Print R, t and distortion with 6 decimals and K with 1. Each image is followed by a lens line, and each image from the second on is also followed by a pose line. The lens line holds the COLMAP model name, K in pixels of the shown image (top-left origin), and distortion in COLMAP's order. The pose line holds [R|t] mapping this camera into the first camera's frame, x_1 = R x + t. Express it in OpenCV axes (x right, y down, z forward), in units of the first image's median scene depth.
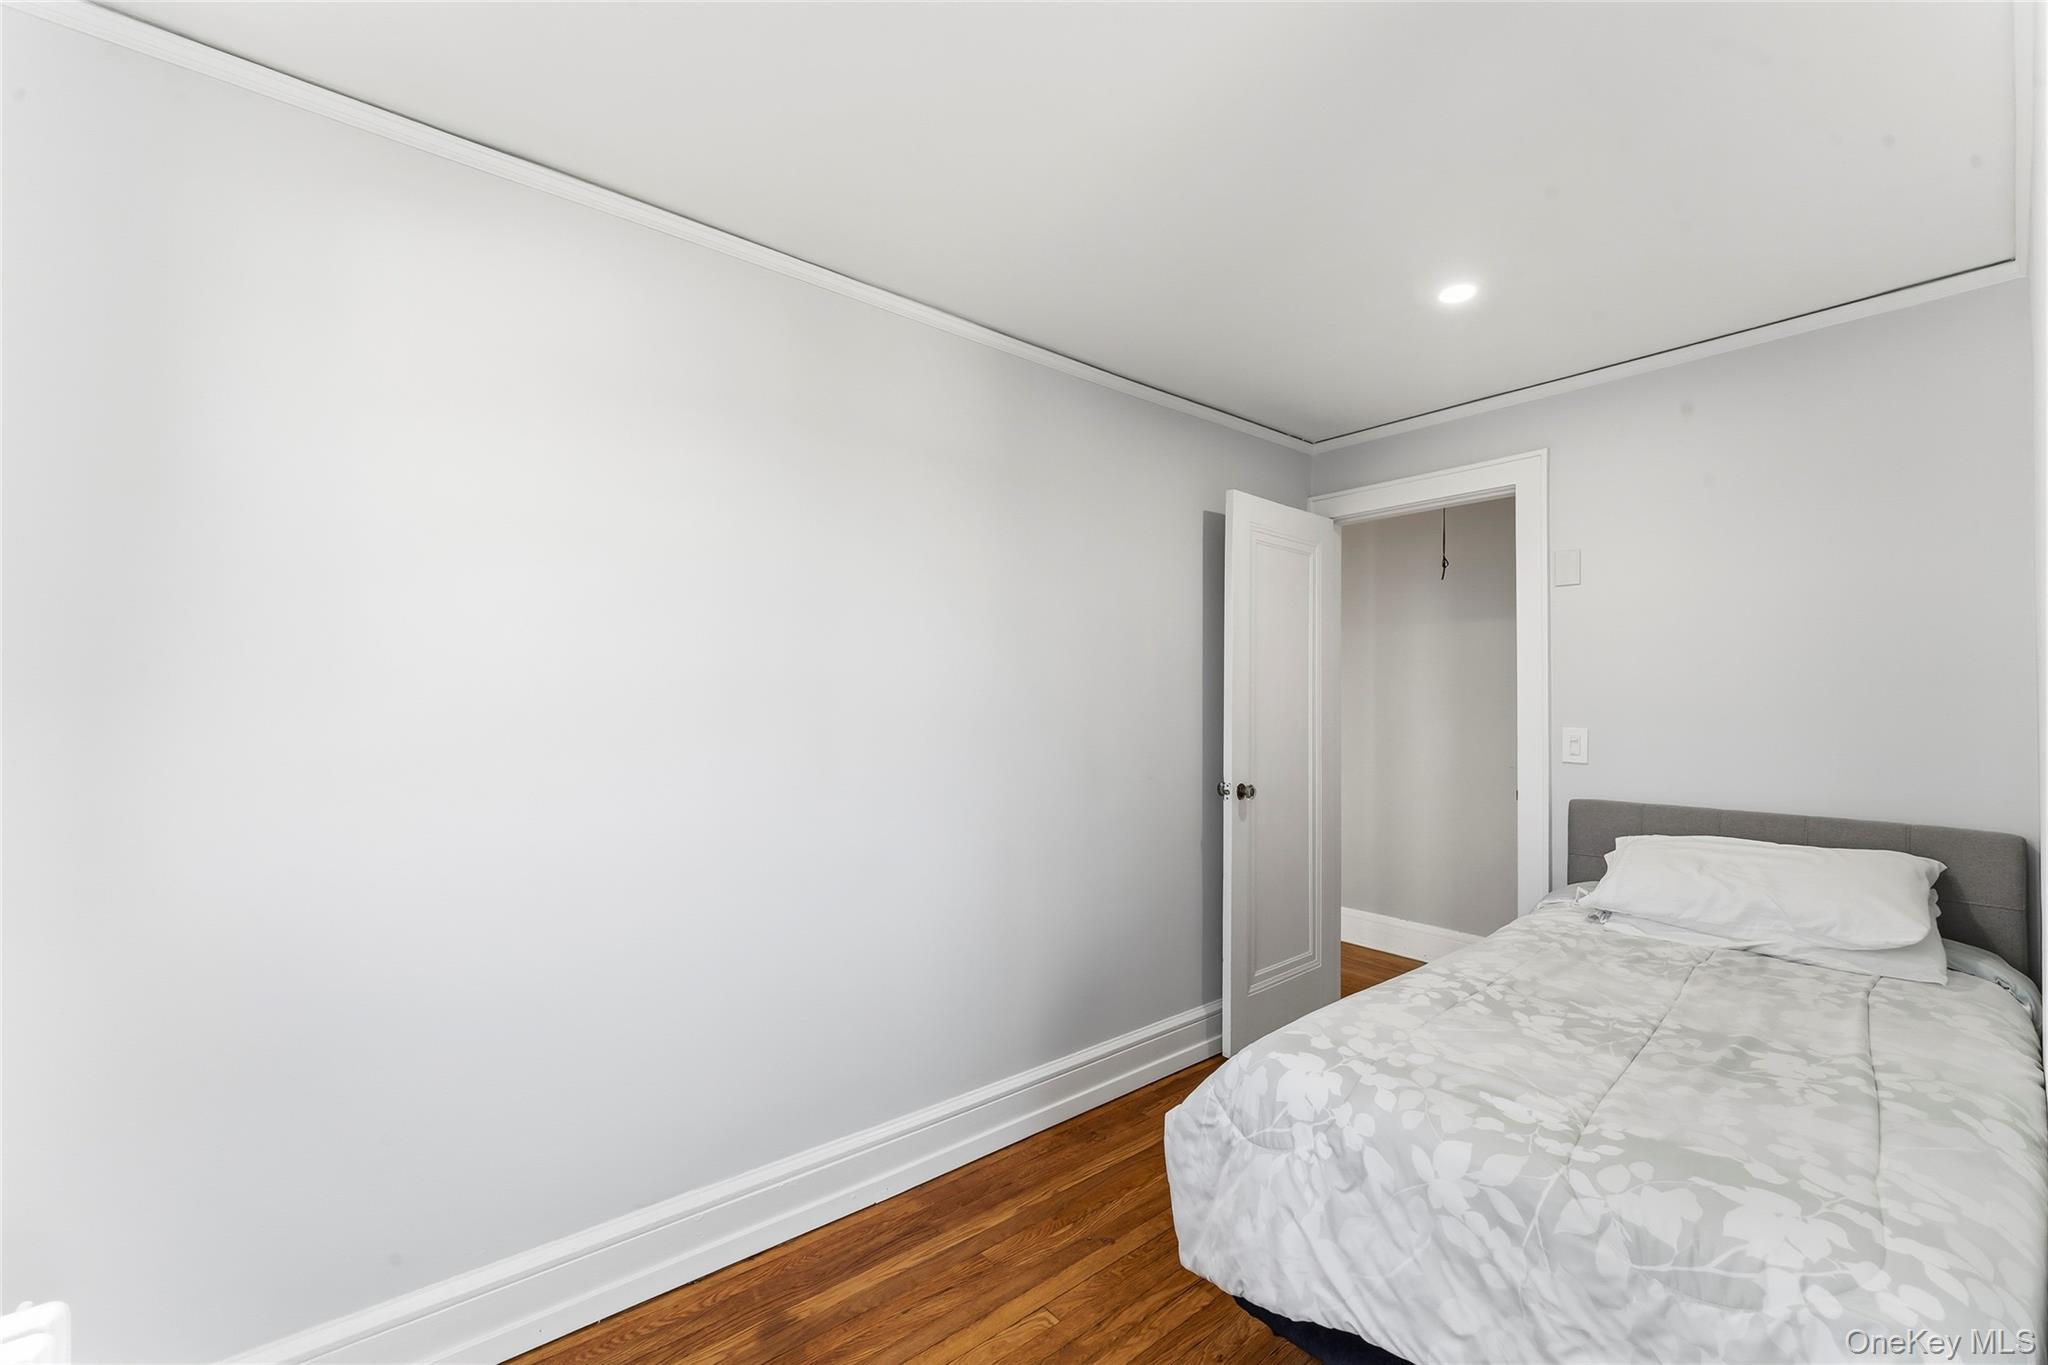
lens RADIAL K [[831.1, 0, 1028.2], [0, 831.1, 693.8], [0, 0, 1]] dist [0.000779, 0.000003]
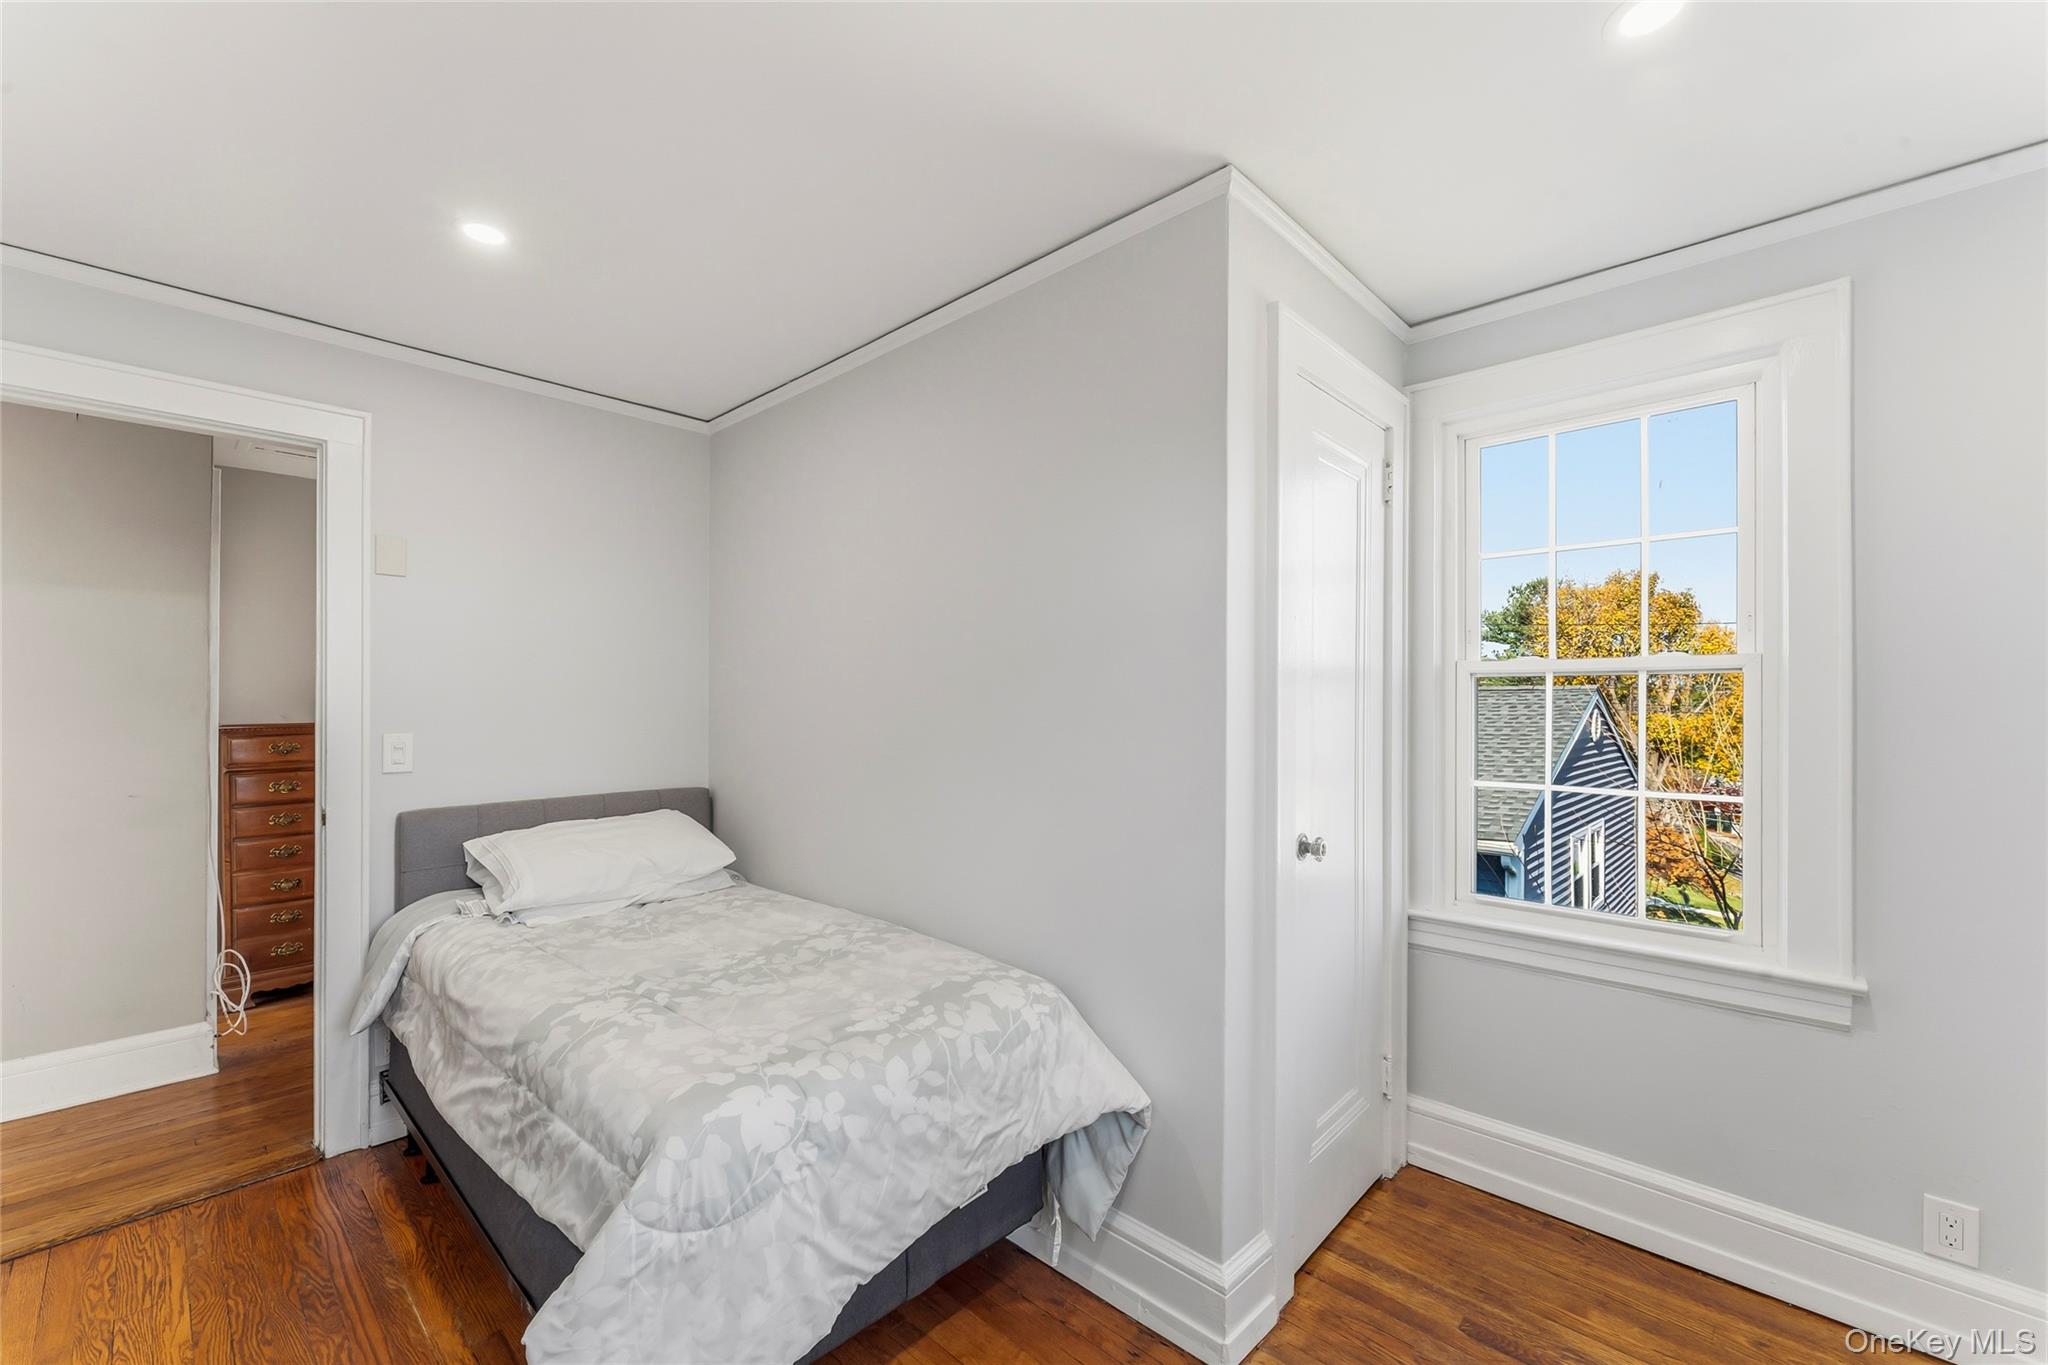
lens RADIAL K [[831.1, 0, 1028.2], [0, 831.1, 693.8], [0, 0, 1]] dist [0.000779, 0.000003]
pose [[-0.129143, 0.003283, 0.991621, -0.683134], [-0.005186, 0.999979, -0.003986, -0.006517], [-0.991612, -0.005657, -0.129123, 0.878413]]
